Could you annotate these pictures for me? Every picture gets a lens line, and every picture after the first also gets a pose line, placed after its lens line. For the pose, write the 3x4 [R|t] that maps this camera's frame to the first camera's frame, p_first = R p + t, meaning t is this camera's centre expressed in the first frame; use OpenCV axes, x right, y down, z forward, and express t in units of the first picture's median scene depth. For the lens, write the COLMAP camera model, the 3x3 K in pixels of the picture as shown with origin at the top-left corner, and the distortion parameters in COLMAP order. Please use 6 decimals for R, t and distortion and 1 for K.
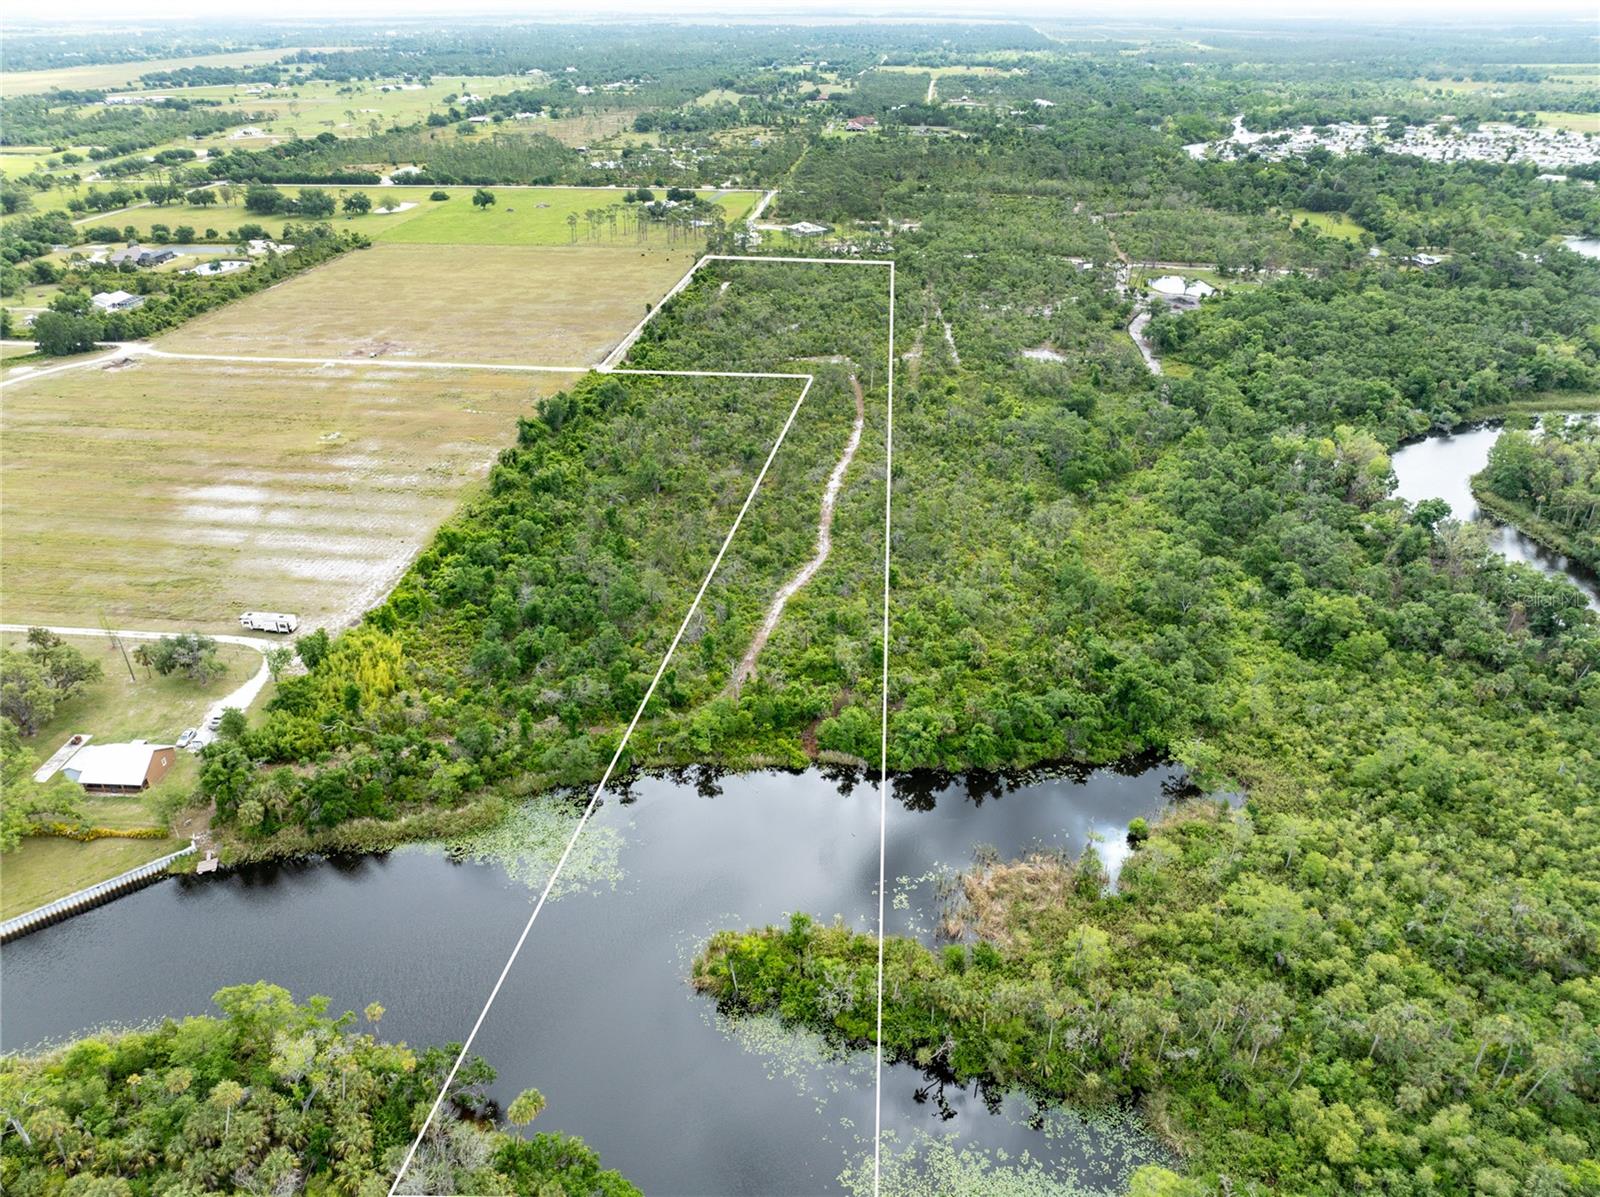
lens RADIAL K [[1117.0, 0, 800.0], [0, 1117.0, 598.5], [0, 0, 1]] dist [-0.054932, 0.027310]
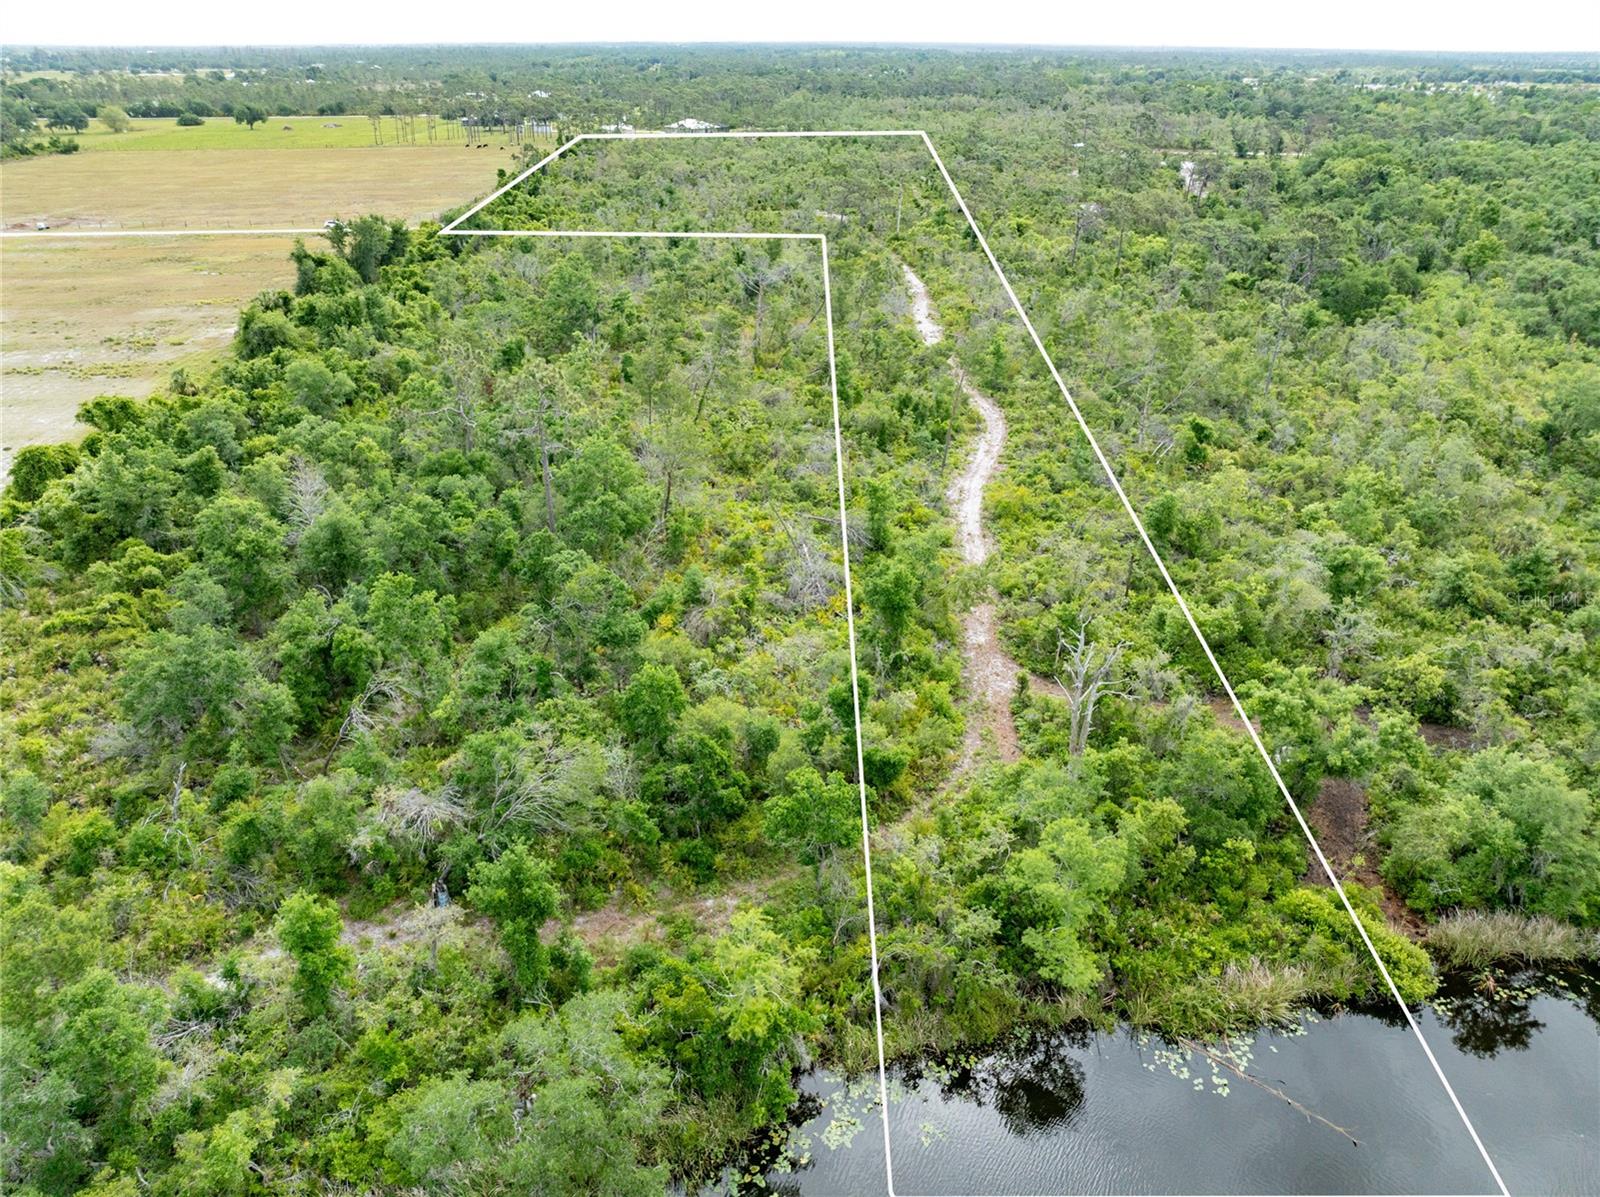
lens RADIAL K [[1117.0, 0, 800.0], [0, 1117.0, 598.5], [0, 0, 1]] dist [-0.054932, 0.027310]
pose [[0.986267, -0.067951, 0.150531, -0.053516], [0.072606, 0.997031, -0.025643, 0.015834], [-0.148341, 0.036221, 0.988273, 0.228539]]
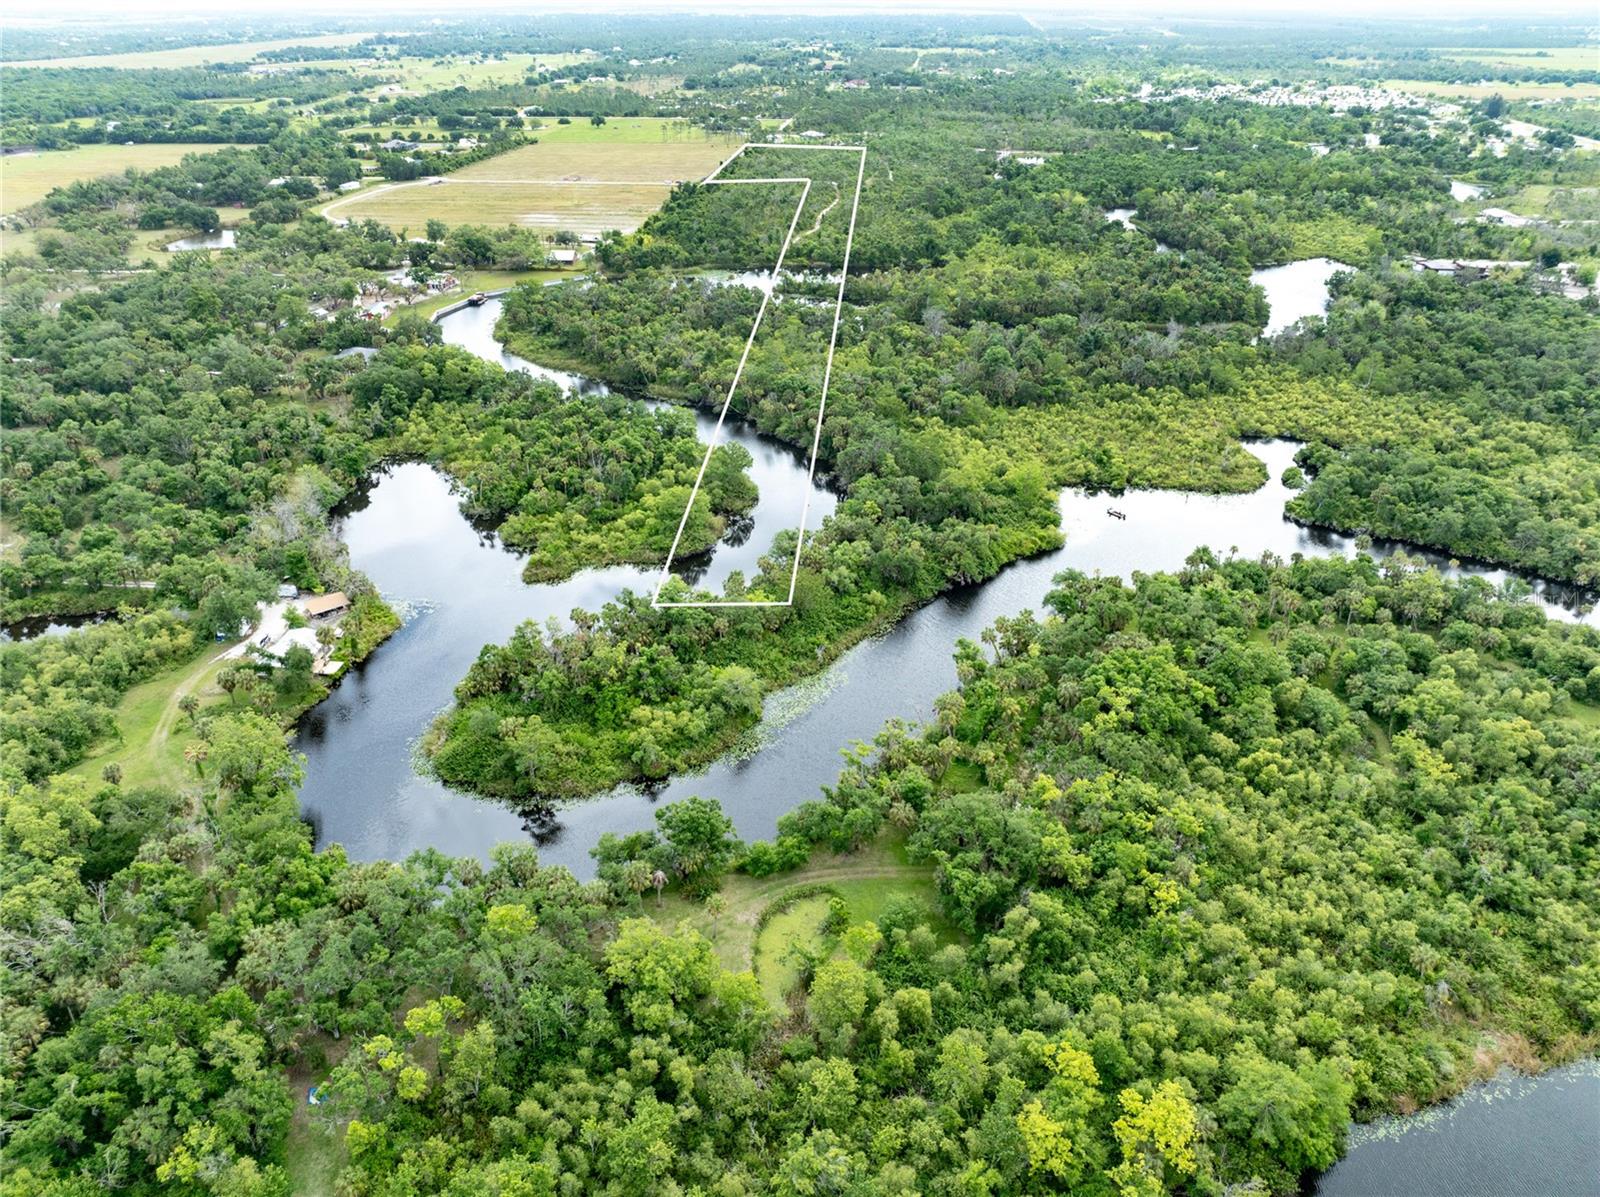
lens RADIAL K [[1117.0, 0, 800.0], [0, 1117.0, 598.5], [0, 0, 1]] dist [-0.054932, 0.027310]
pose [[0.999963, 0.005155, -0.006905, 0.002265], [-0.005120, 0.999974, 0.005013, 0.297495], [0.006930, -0.004978, 0.999964, -0.536921]]
